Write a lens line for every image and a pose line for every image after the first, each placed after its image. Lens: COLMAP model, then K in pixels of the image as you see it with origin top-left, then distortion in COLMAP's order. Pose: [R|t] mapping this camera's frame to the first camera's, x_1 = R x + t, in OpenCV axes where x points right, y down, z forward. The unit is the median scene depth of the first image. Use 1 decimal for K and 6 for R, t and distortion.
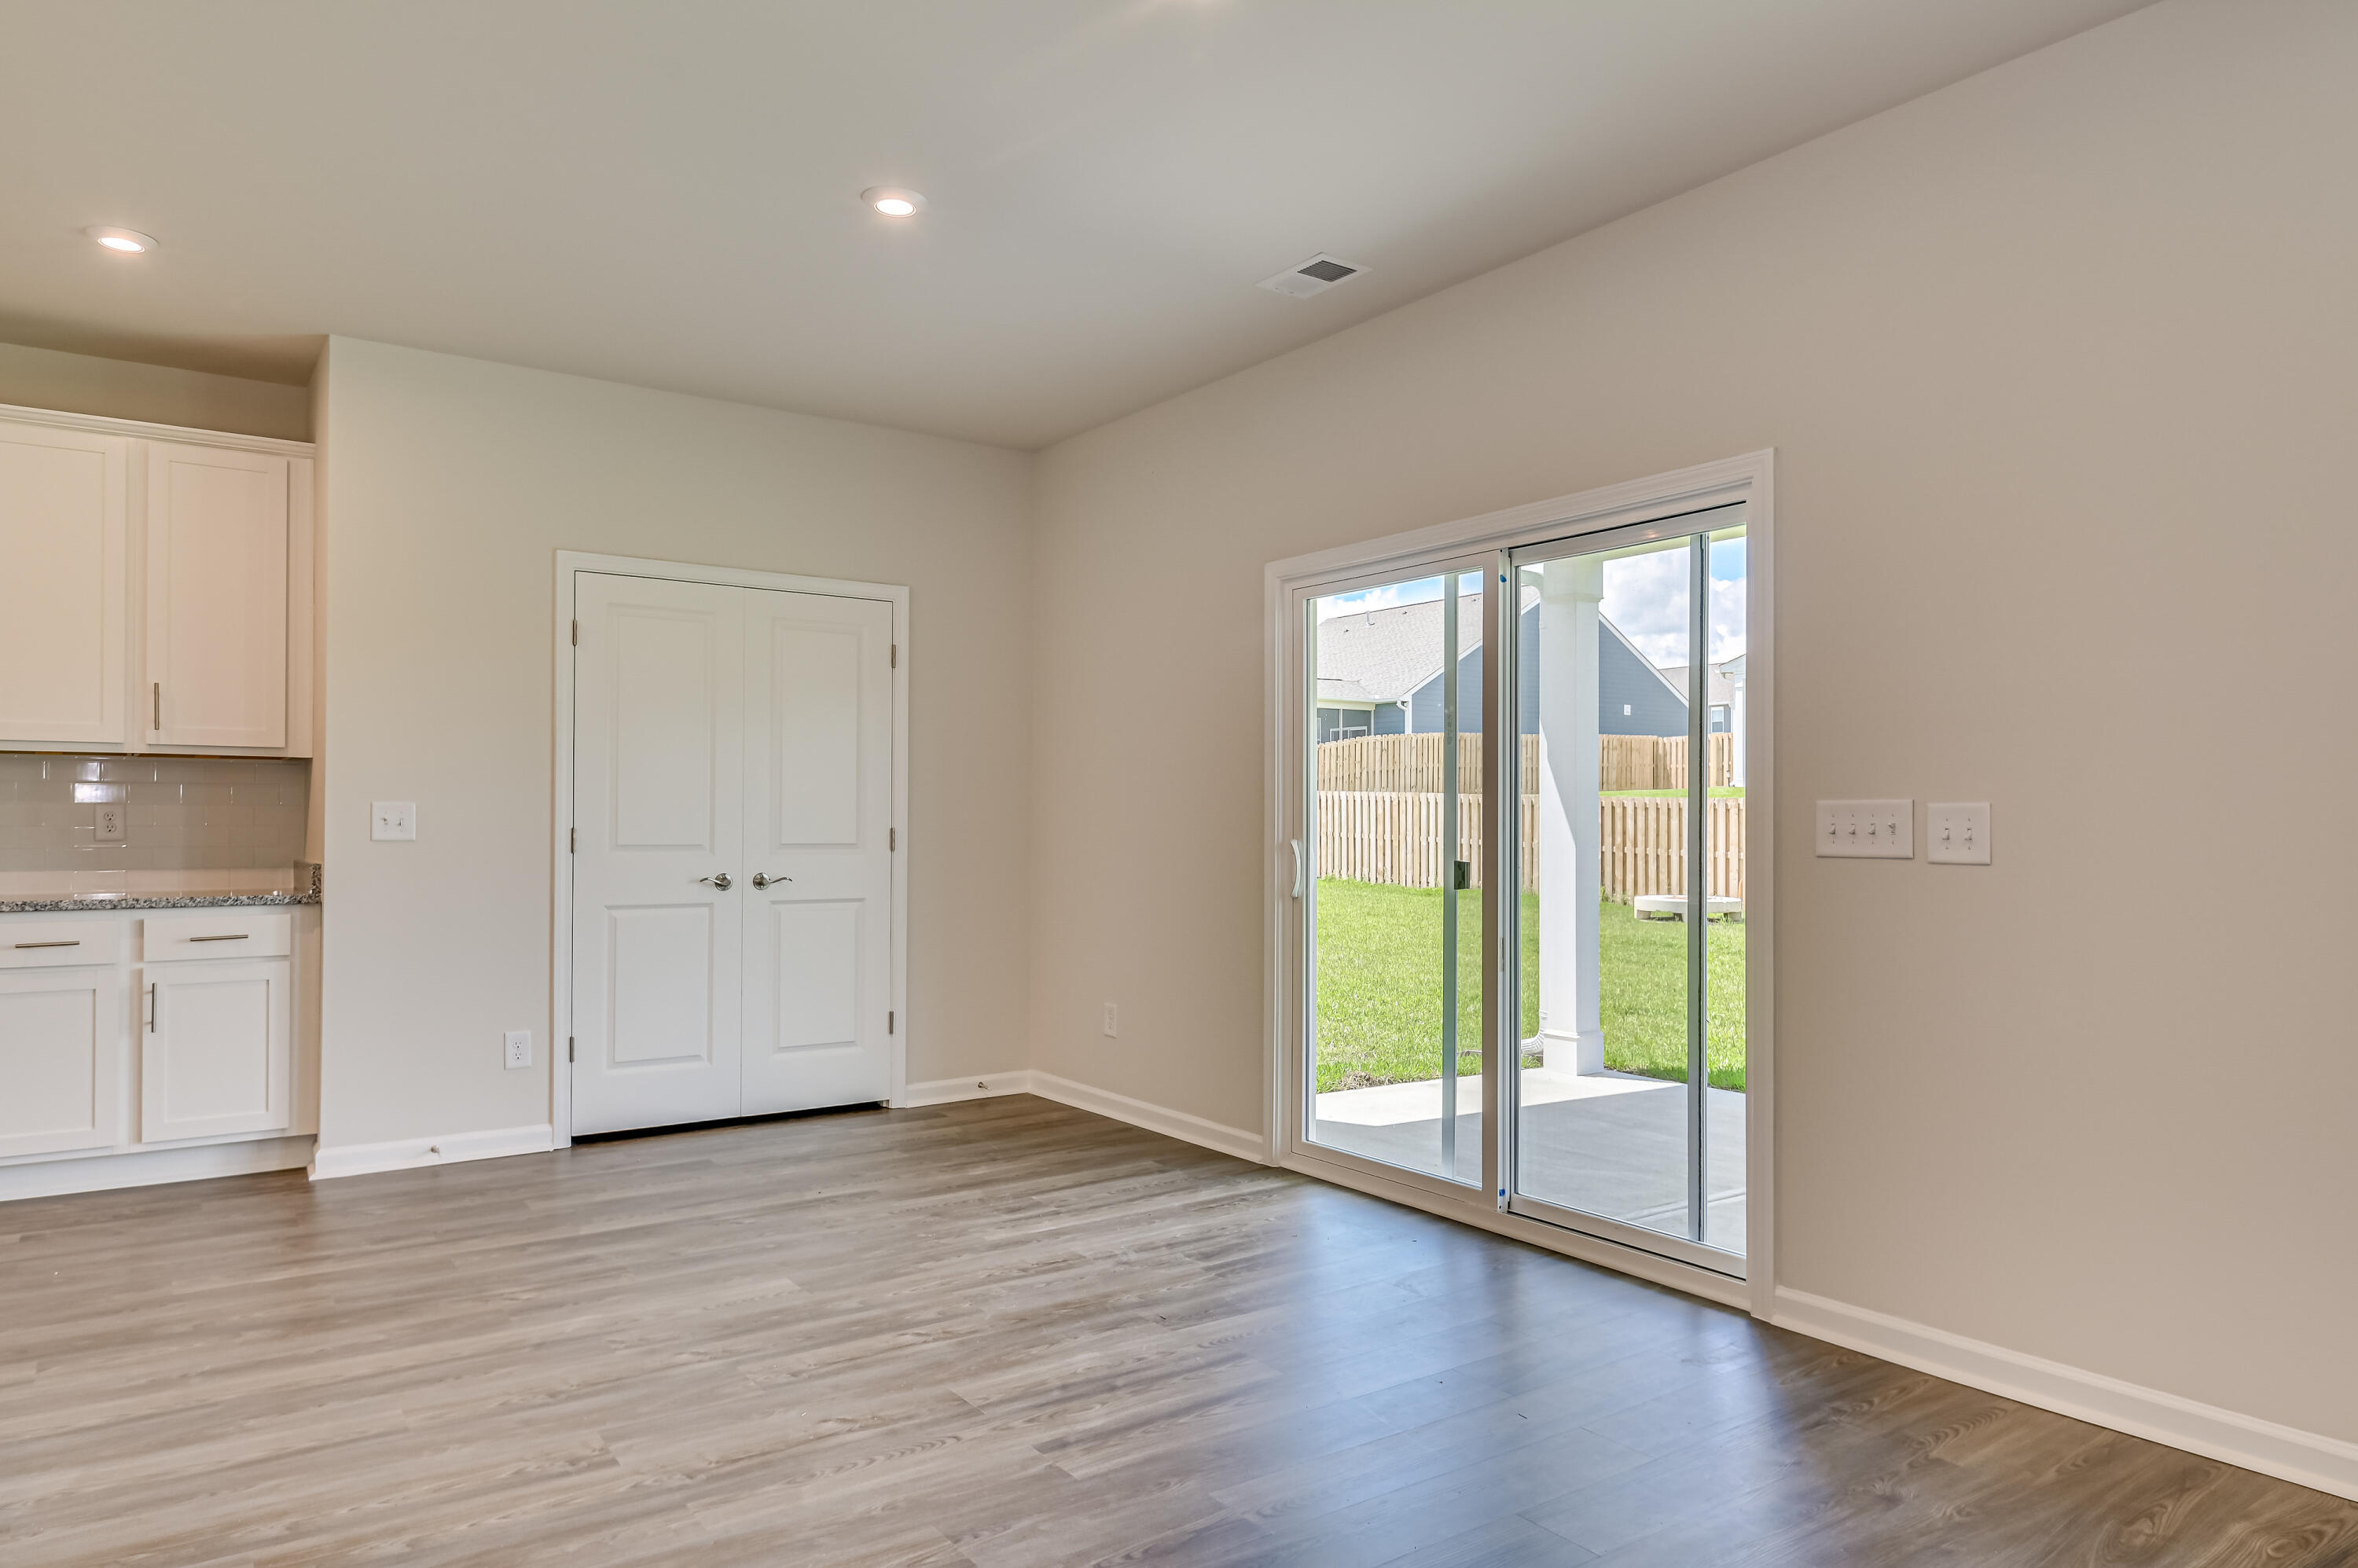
lens RADIAL K [[1406.7, 0, 1188.0], [0, 1406.7, 810.3], [0, 0, 1]] dist [0.008703, -0.006684]
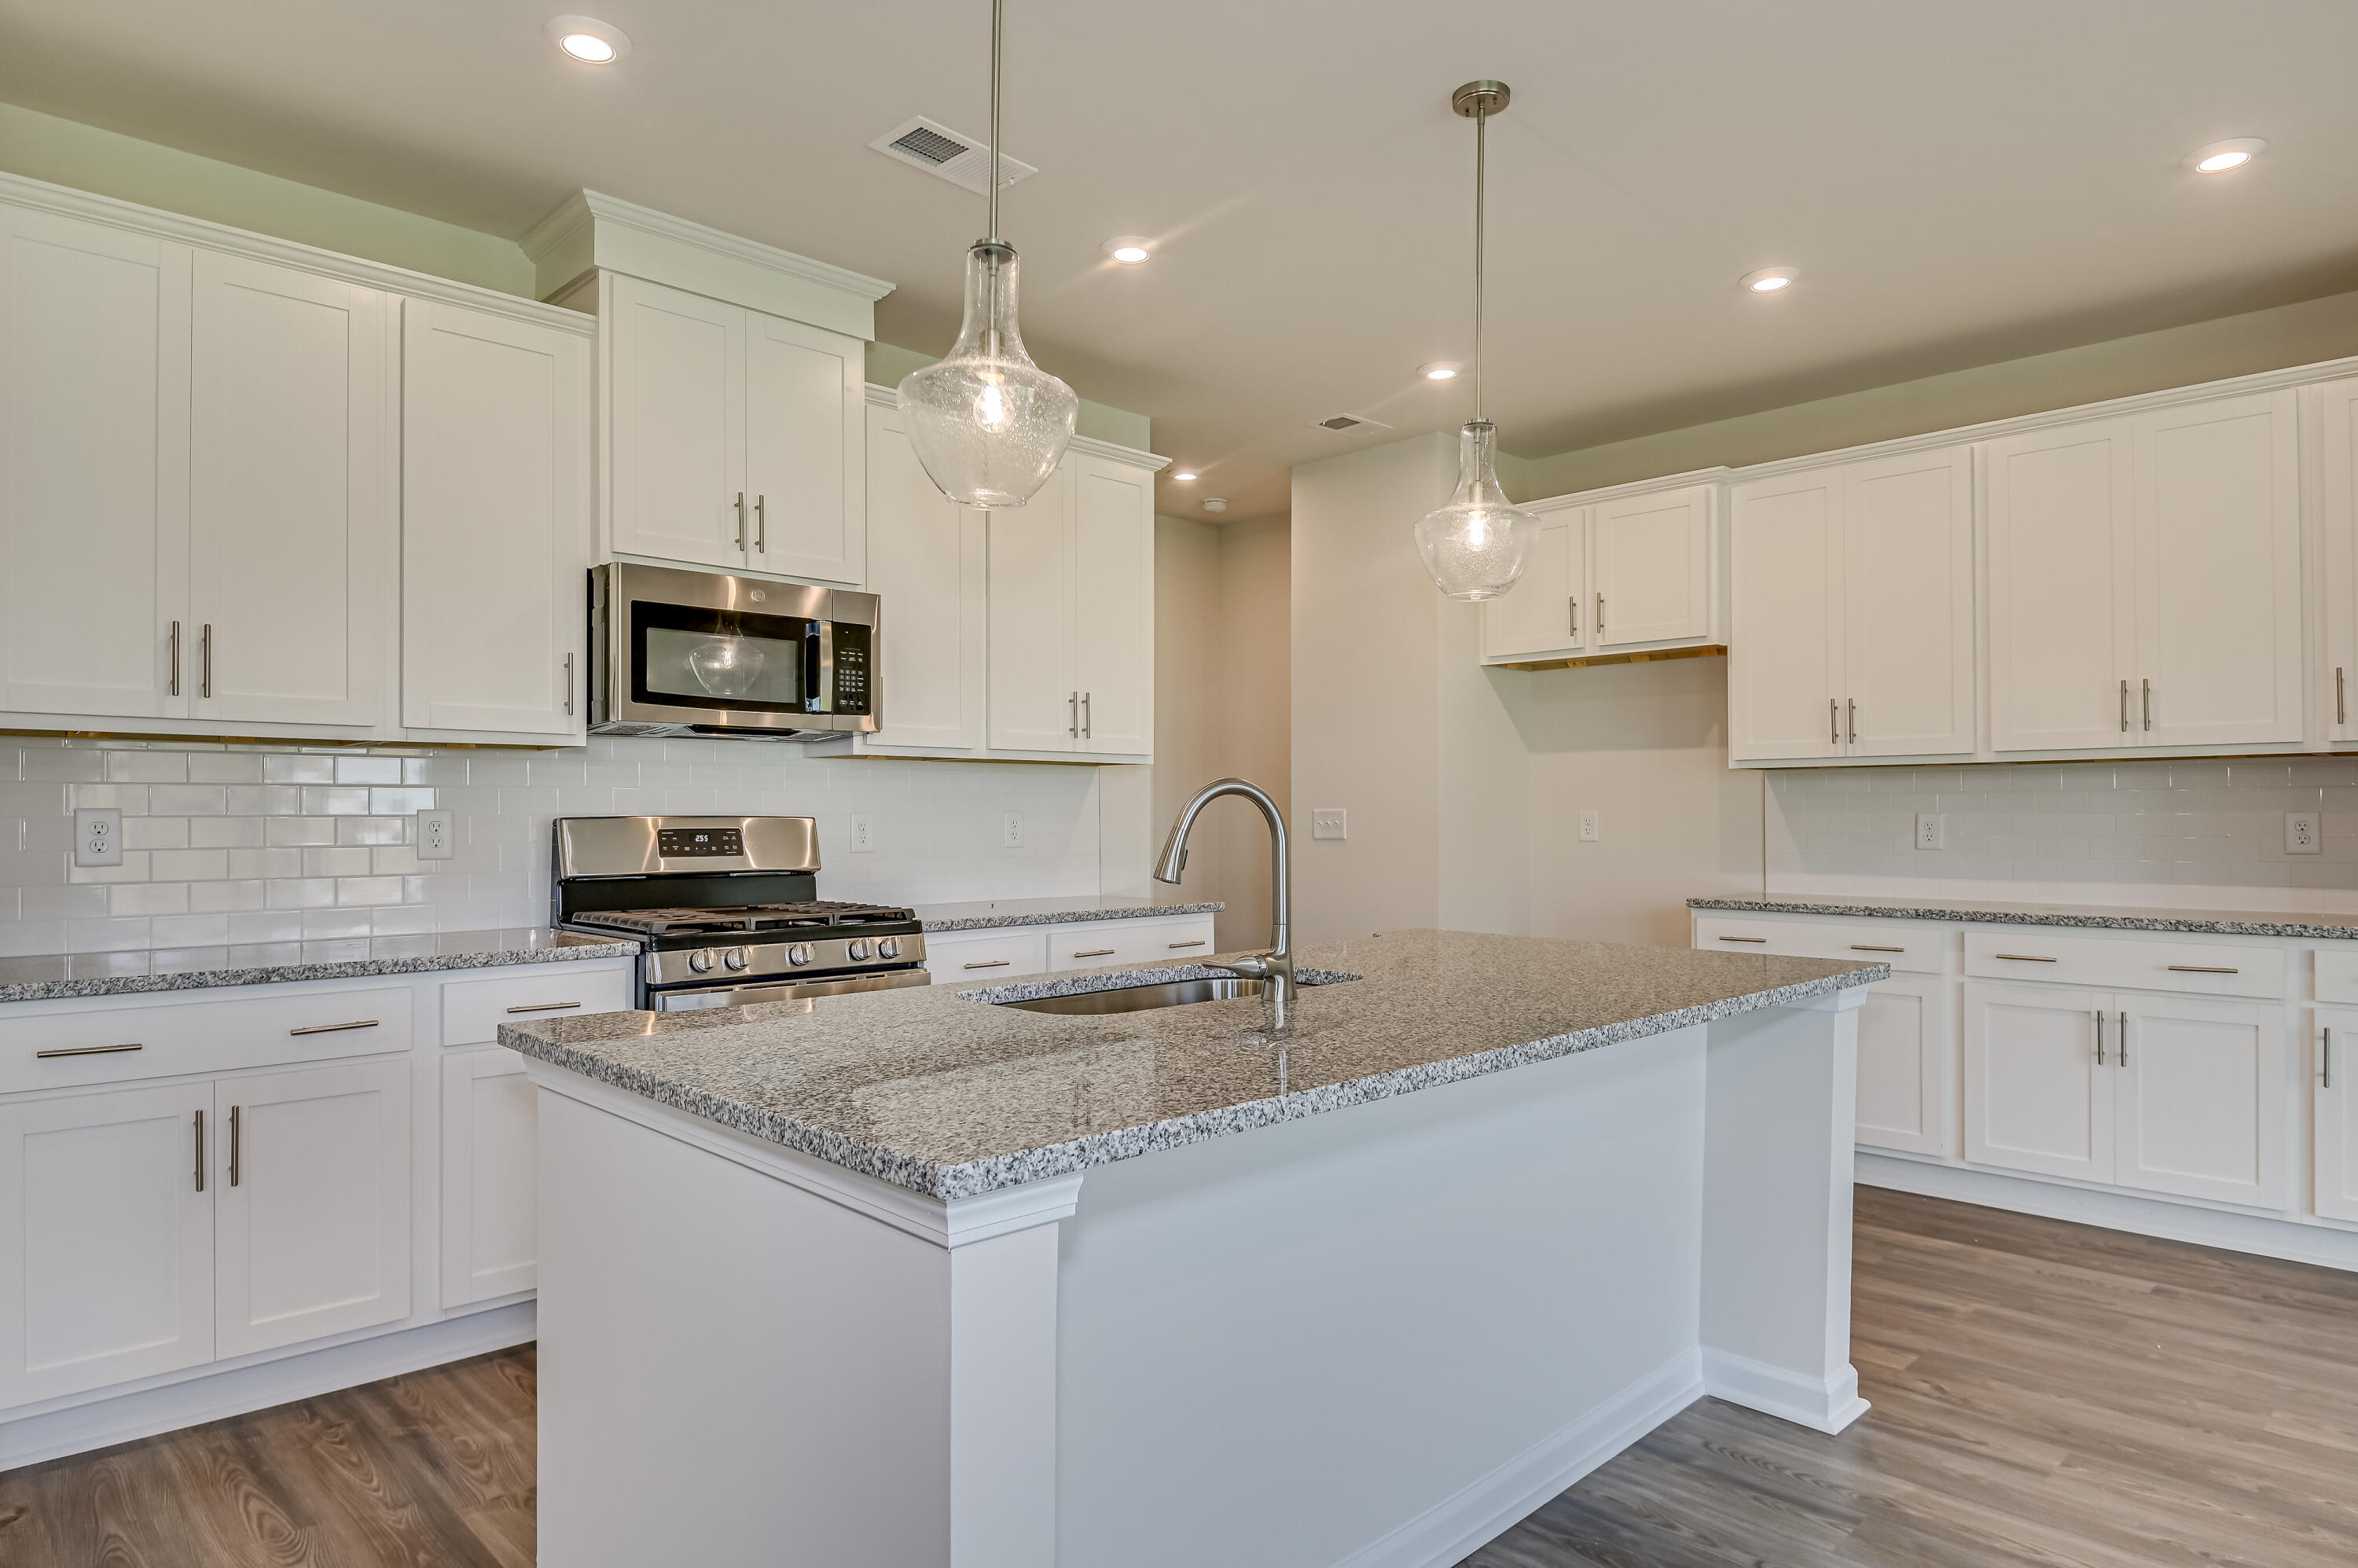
lens RADIAL K [[1386.5, 0, 1199.5], [0, 1386.5, 798.8], [0, 0, 1]] dist [-0.000230, -0.008915]
pose [[0.151002, -0.014294, -0.988430, -0.023475], [0.008083, 0.999880, -0.013224, -0.007626], [0.988500, -0.005993, 0.151100, 0.216487]]
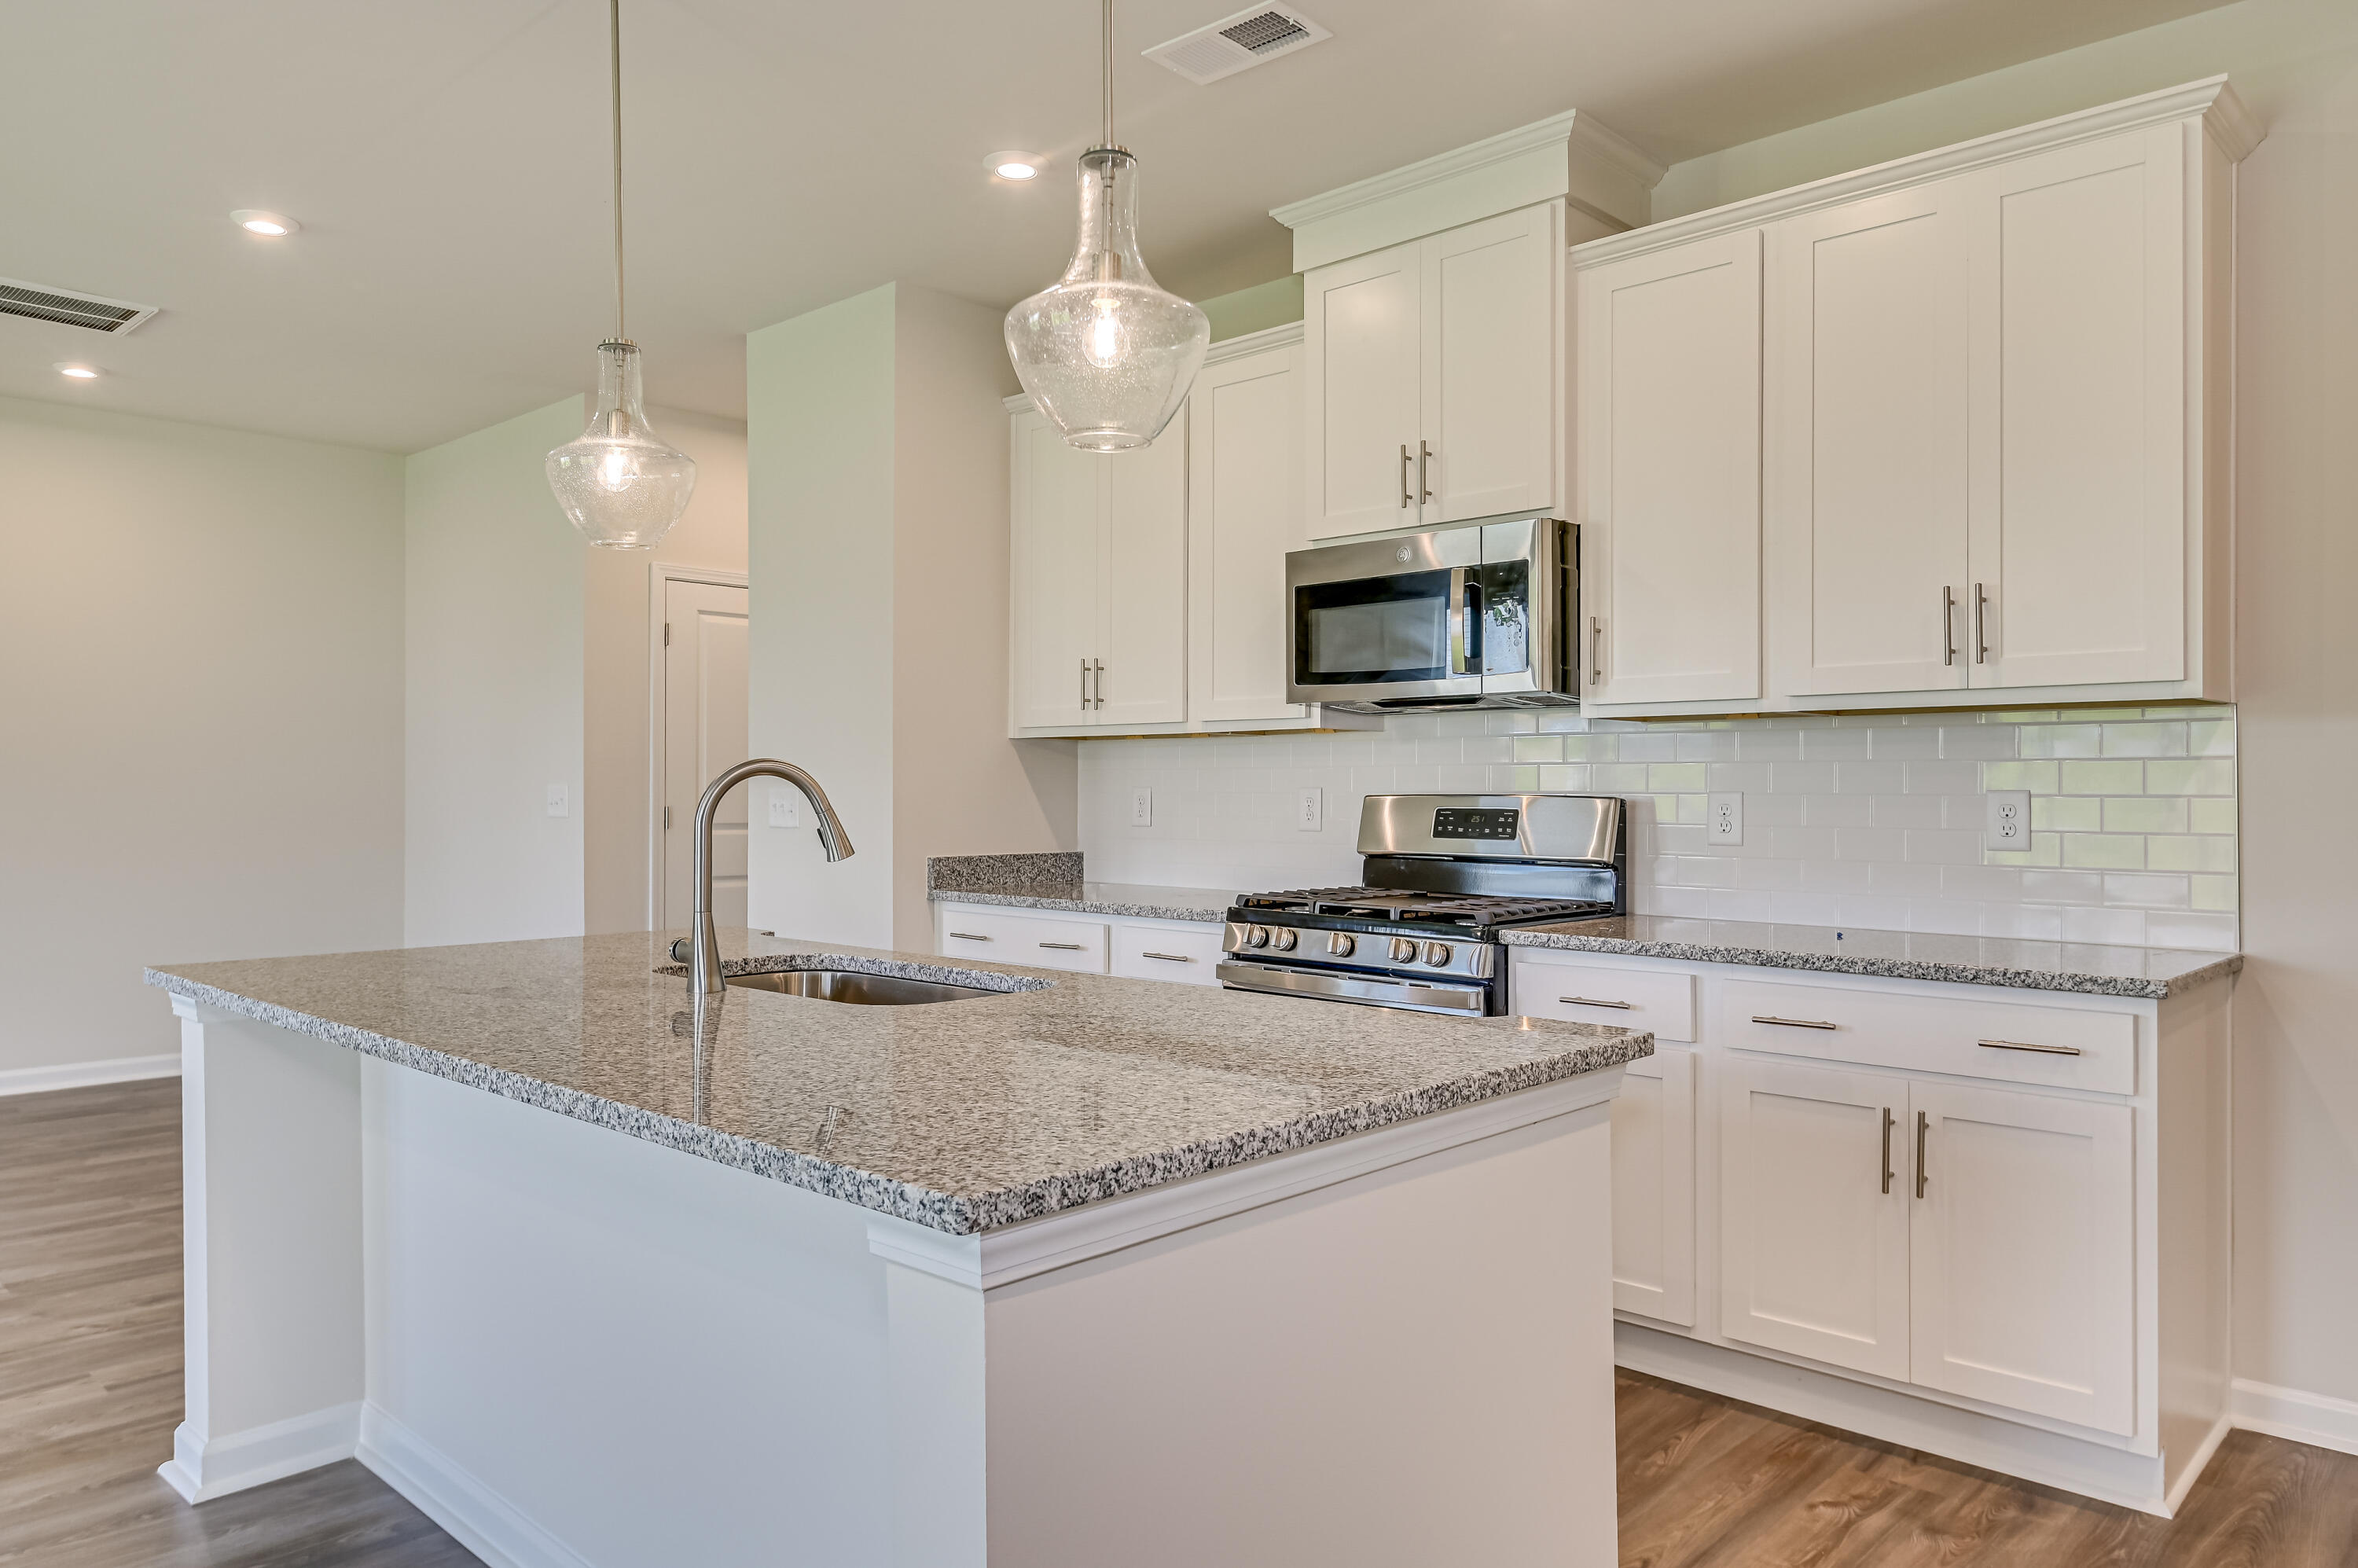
lens RADIAL K [[1580.3, 0, 1137.1], [0, 1580.3, 789.9], [0, 0, 1]] dist [0.021021, -0.004718]
pose [[-0.986435, -0.005366, -0.164067, -0.592622], [-0.004629, 0.999977, -0.004876, -0.008341], [0.164089, -0.004051, -0.986437, 0.907007]]
